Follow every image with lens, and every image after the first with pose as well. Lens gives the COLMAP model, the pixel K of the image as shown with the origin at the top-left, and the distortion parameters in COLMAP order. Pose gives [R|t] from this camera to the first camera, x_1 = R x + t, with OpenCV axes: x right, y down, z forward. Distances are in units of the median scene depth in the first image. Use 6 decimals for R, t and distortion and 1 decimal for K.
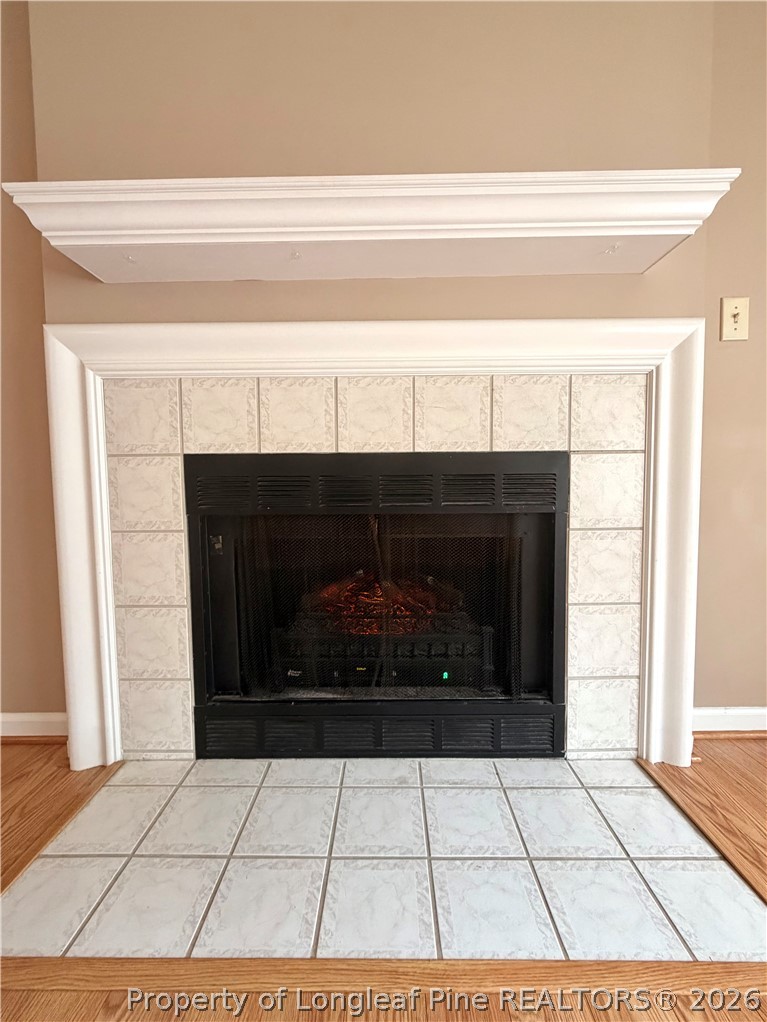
lens RADIAL K [[407.0, 0, 388.0], [0, 407.0, 510.6], [0, 0, 1]] dist [-0.000397, 0.000175]
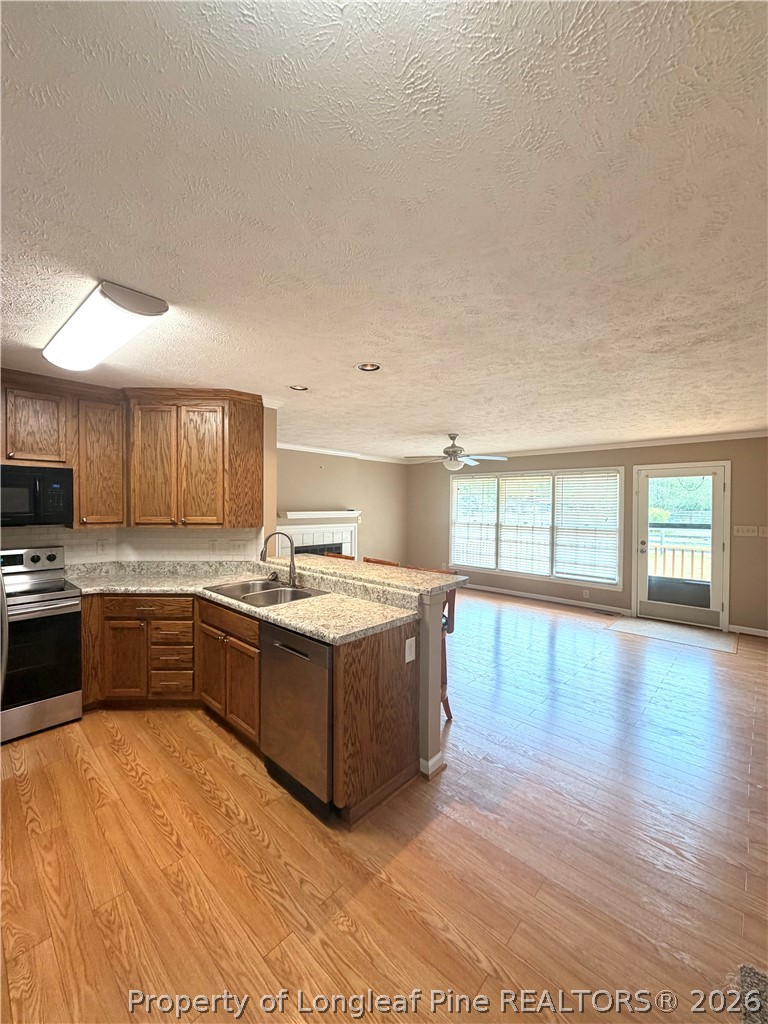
lens RADIAL K [[407.8, 0, 385.2], [0, 407.8, 511.0], [0, 0, 1]] dist [-0.000397, 0.000175]
pose [[0.669499, 0.001624, 0.742811, -3.858841], [0.028619, 0.999199, -0.027979, -0.442434], [-0.742261, 0.039991, 0.668917, -3.809875]]
